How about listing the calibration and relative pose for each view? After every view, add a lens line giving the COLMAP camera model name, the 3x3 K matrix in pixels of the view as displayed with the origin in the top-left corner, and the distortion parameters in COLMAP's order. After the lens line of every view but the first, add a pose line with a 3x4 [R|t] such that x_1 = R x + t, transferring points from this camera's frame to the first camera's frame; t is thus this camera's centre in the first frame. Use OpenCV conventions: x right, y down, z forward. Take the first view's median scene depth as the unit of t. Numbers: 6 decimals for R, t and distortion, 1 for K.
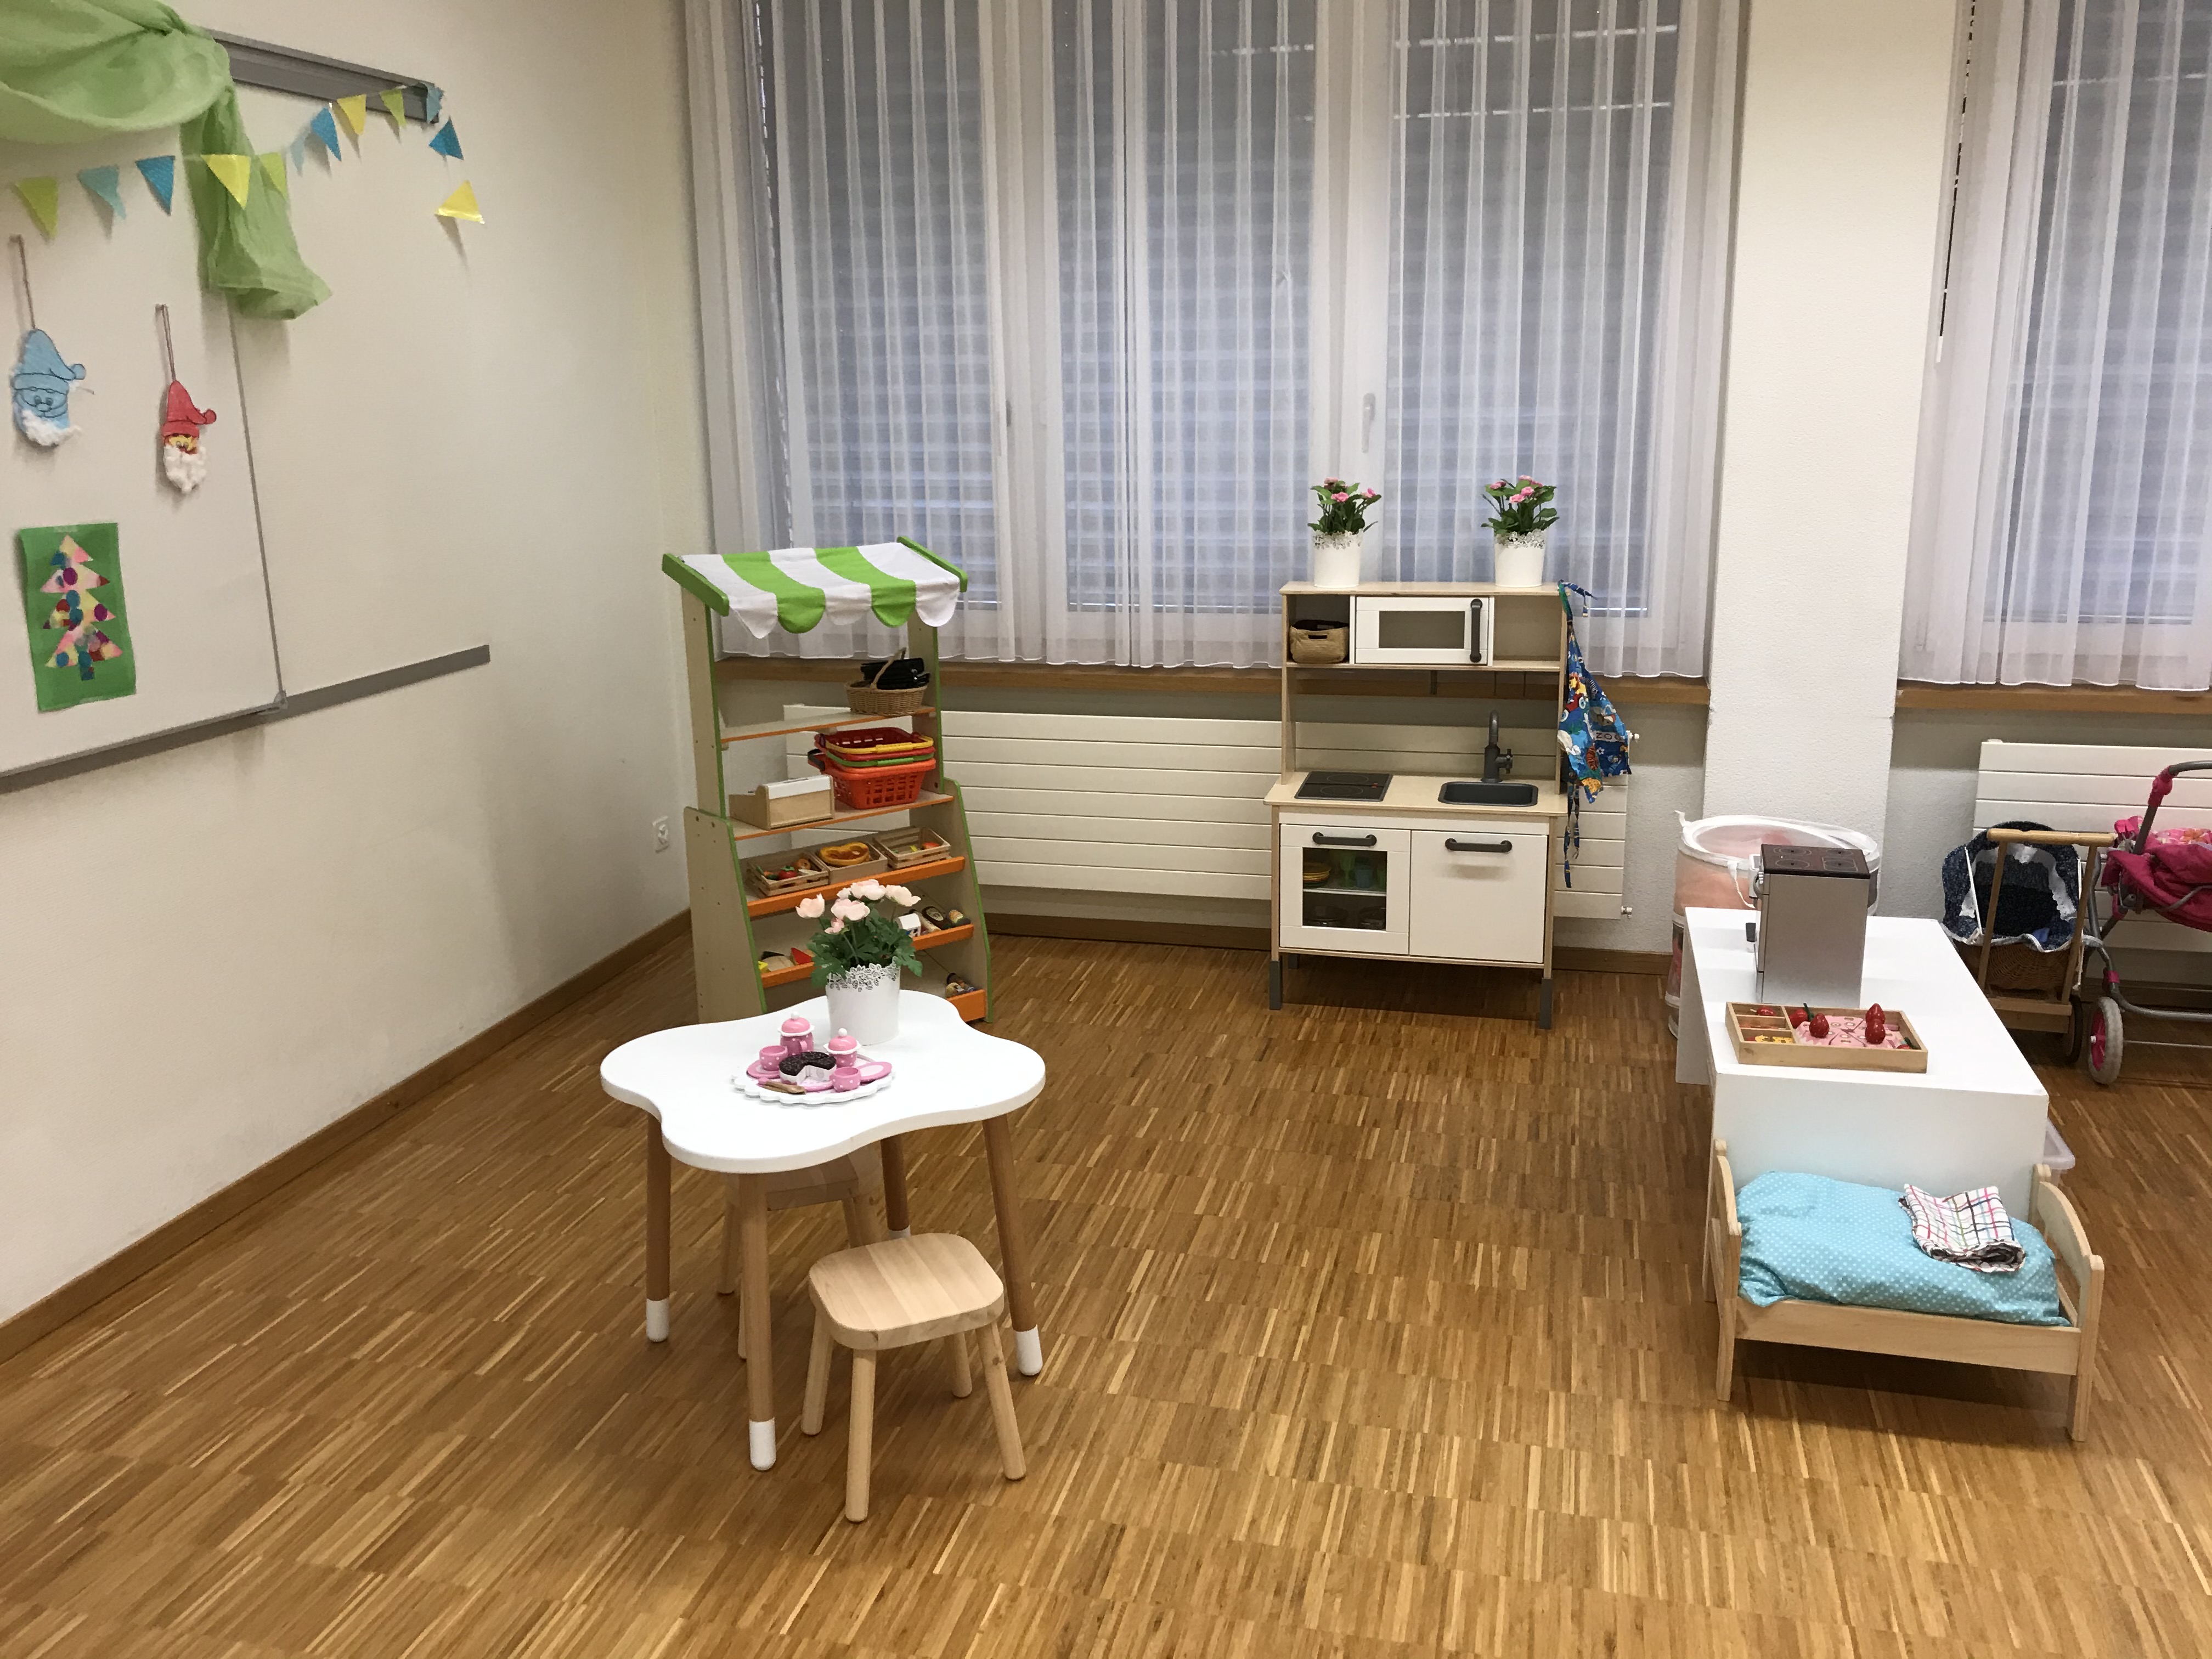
lens RADIAL K [[1810.7, 0, 1122.5], [0, 1810.7, 838.0], [0, 0, 1]] dist [-0.004792, -0.011395]
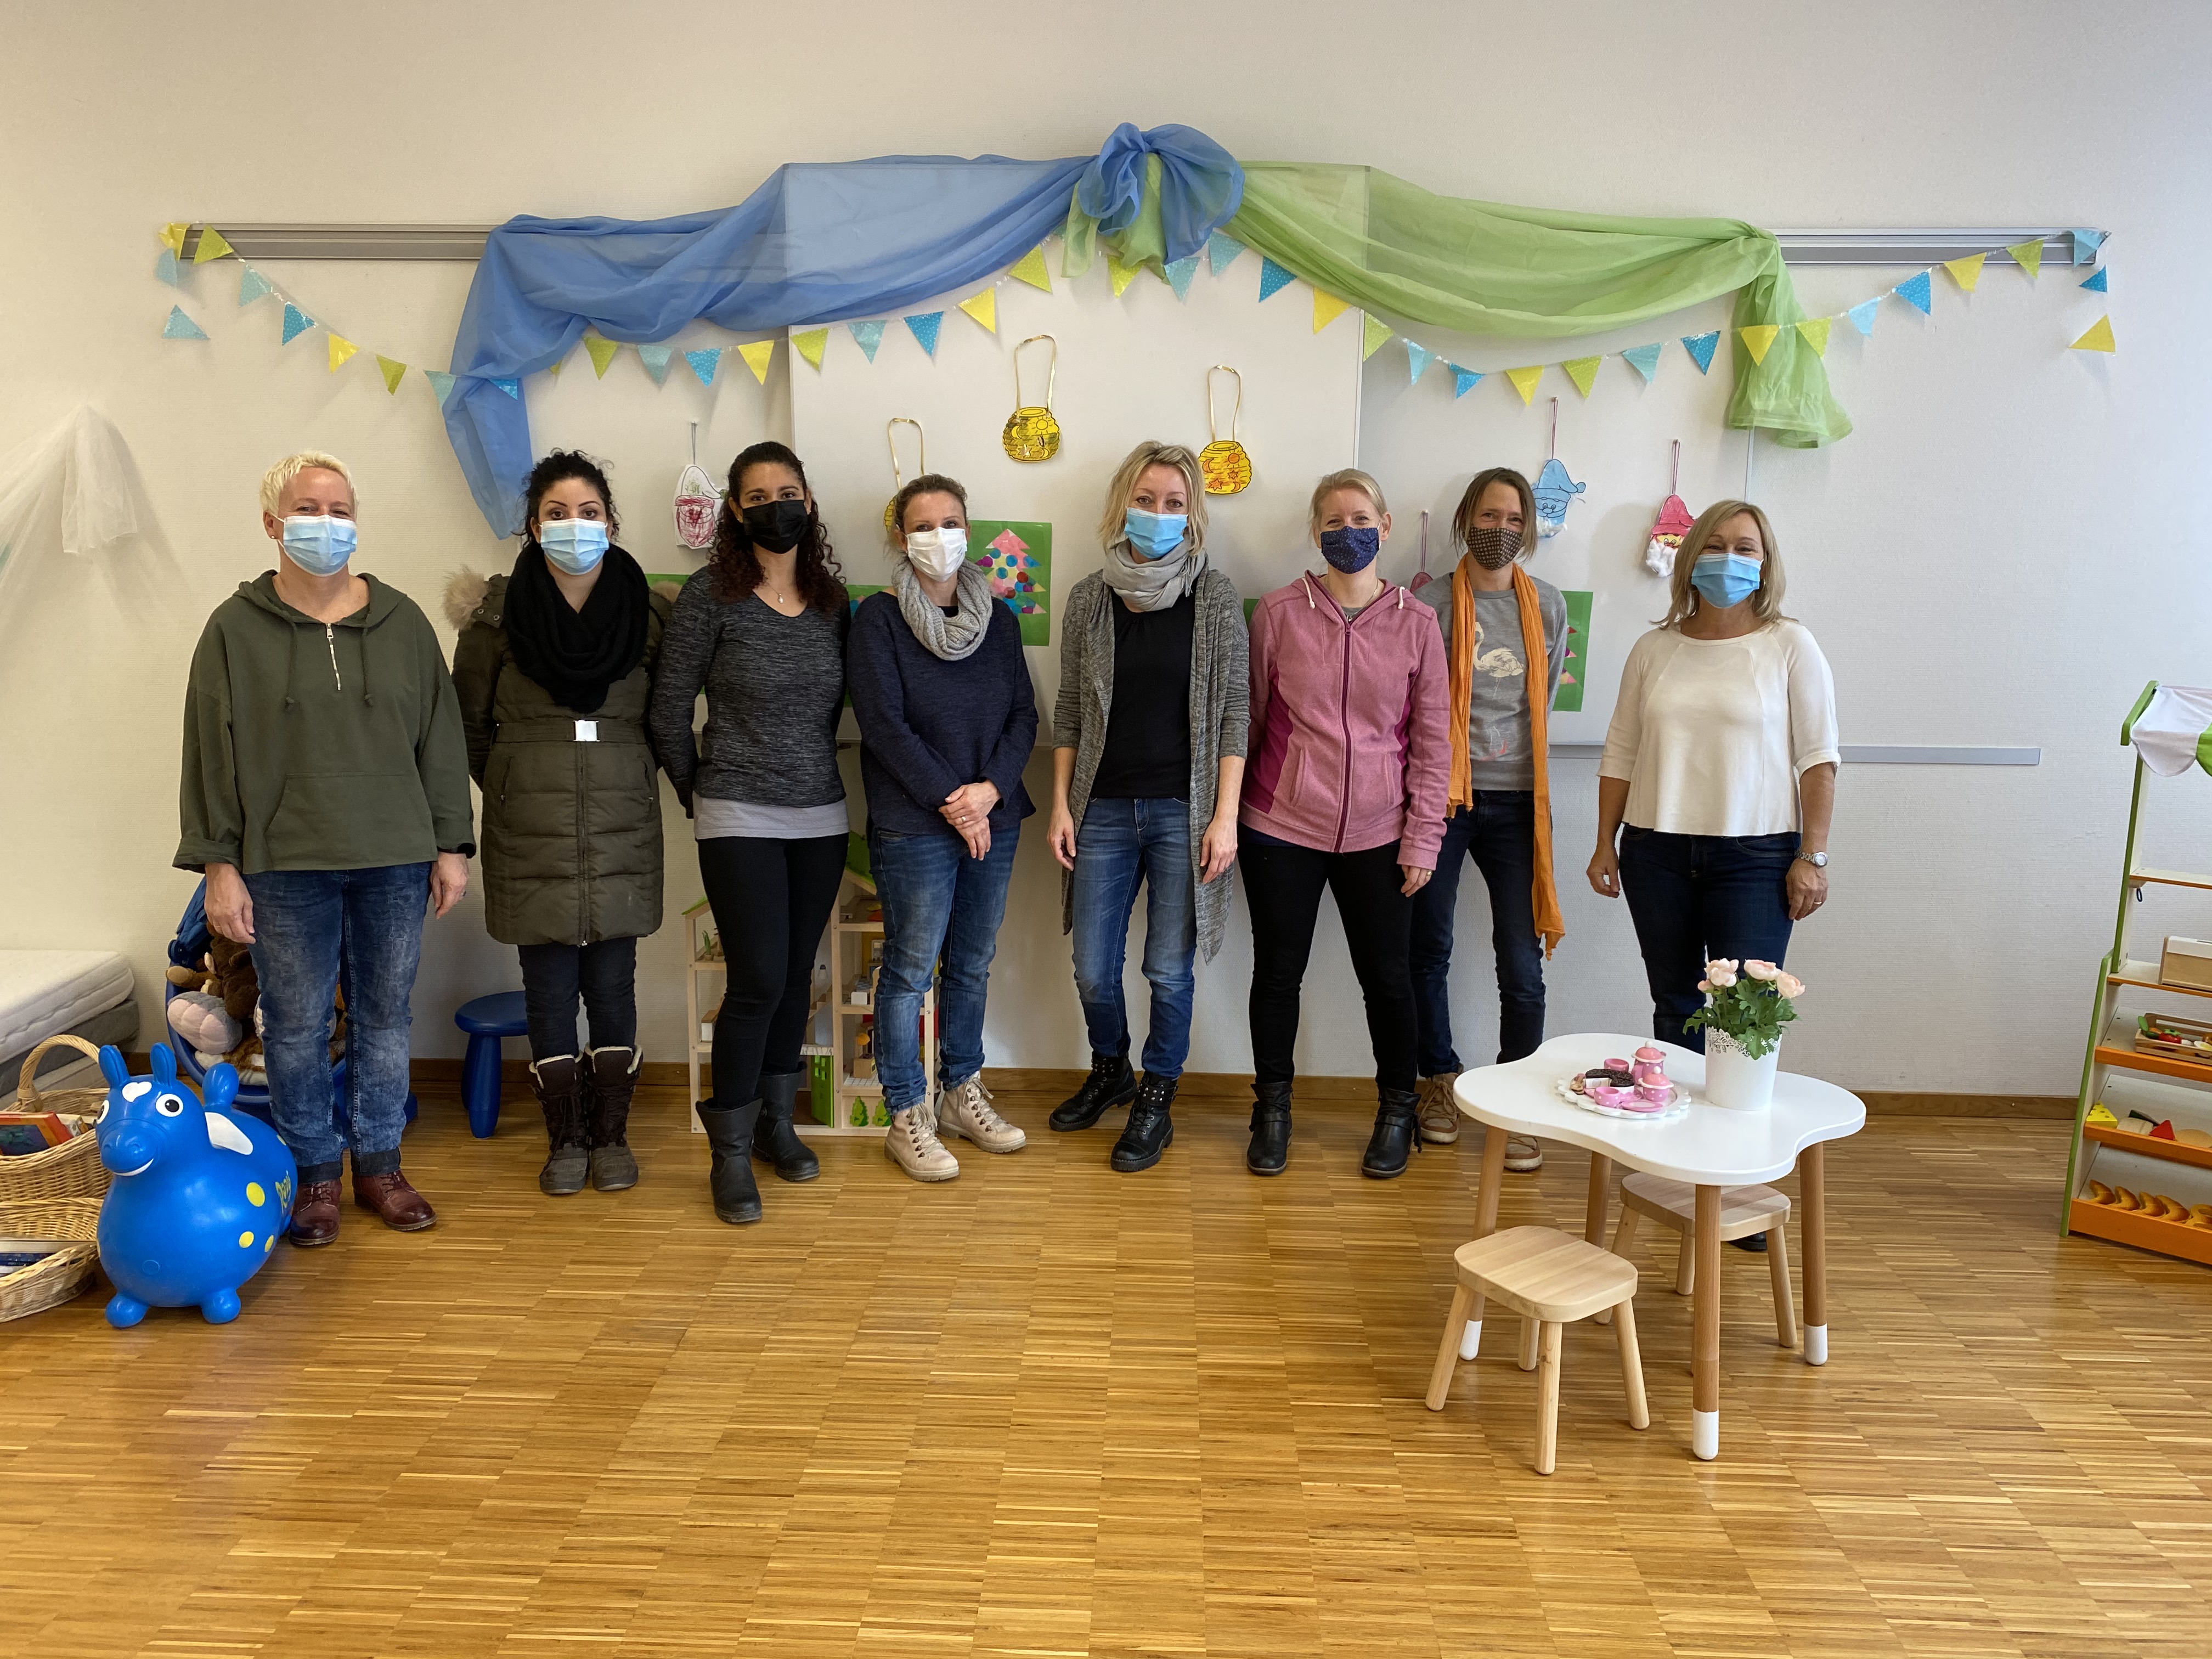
lens RADIAL K [[1680.0, 0, 1101.8], [0, 1680.0, 823.0], [0, 0, 1]] dist [0.011279, -0.010768]
pose [[0.199942, 0.203263, -0.958492, 0.656153], [-0.256405, 0.955010, 0.149038, -0.094306], [0.945664, 0.215963, 0.243064, 0.330613]]
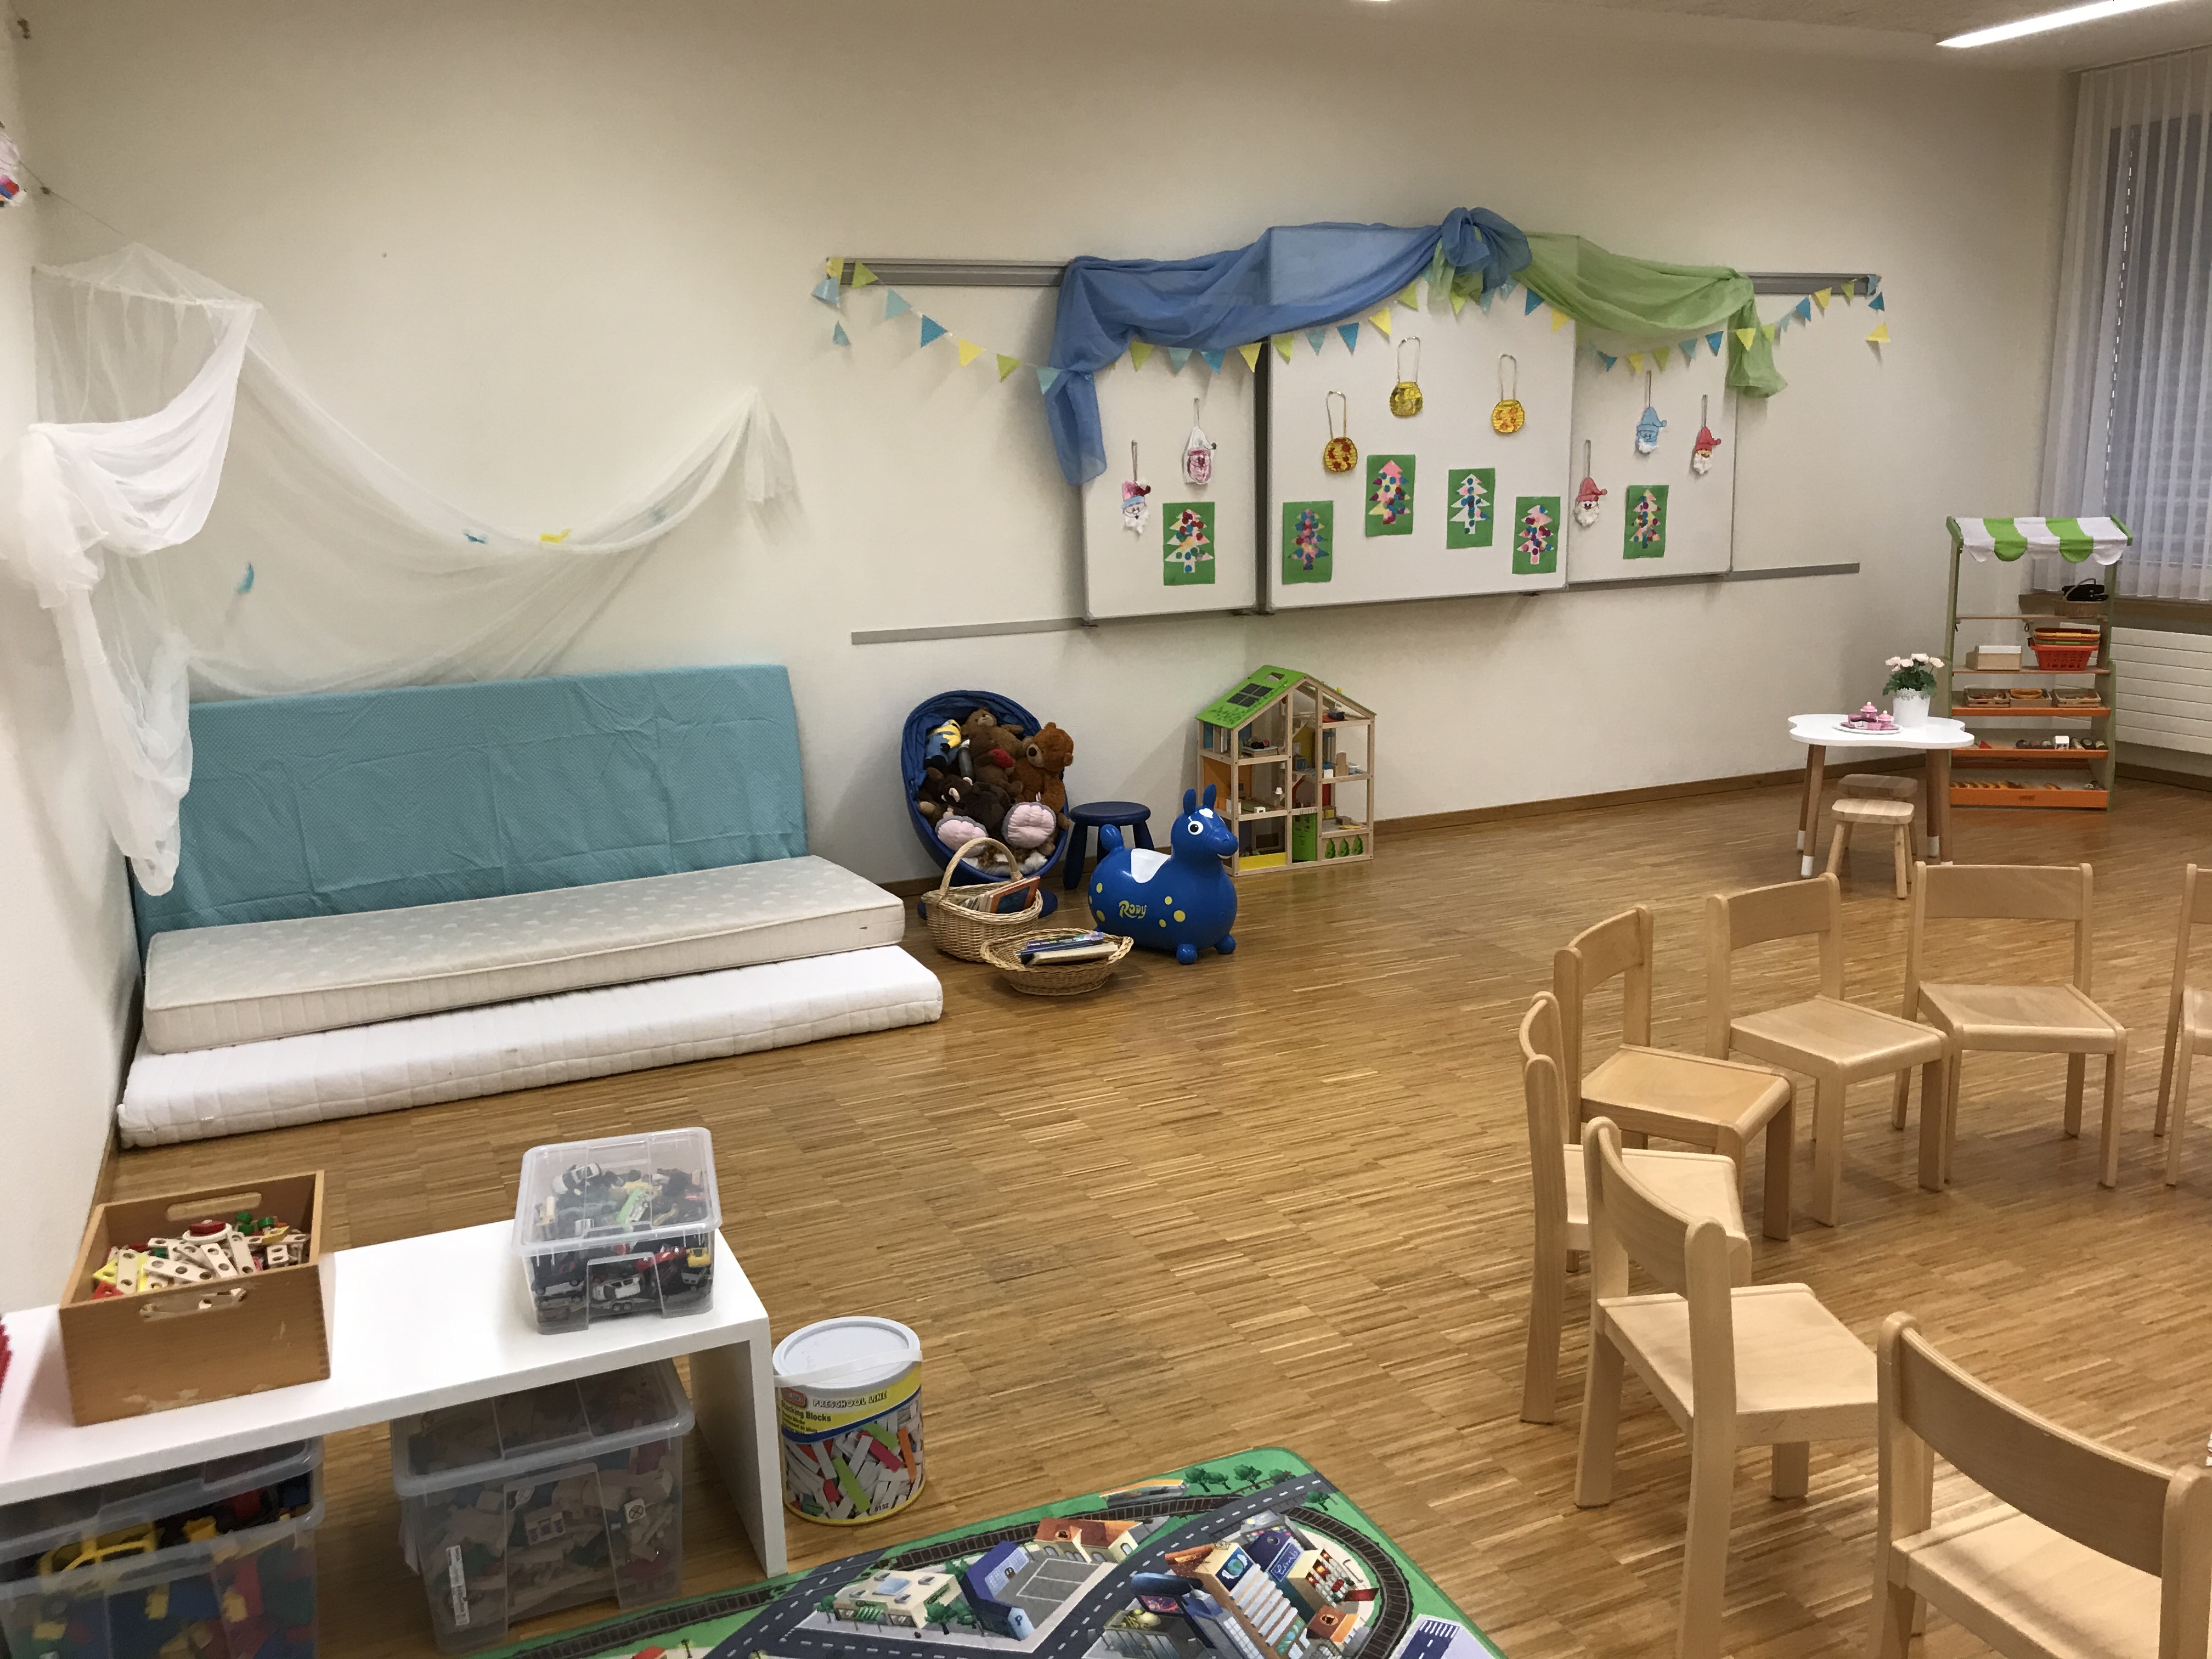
lens RADIAL K [[1810.7, 0, 1097.6], [0, 1810.7, 834.2], [0, 0, 1]] dist [-0.004792, -0.011395]
pose [[0.612702, 0.165421, -0.772808, 0.888359], [-0.179900, 0.981371, 0.067435, 0.248228], [0.769566, 0.097711, 0.631047, -1.031092]]
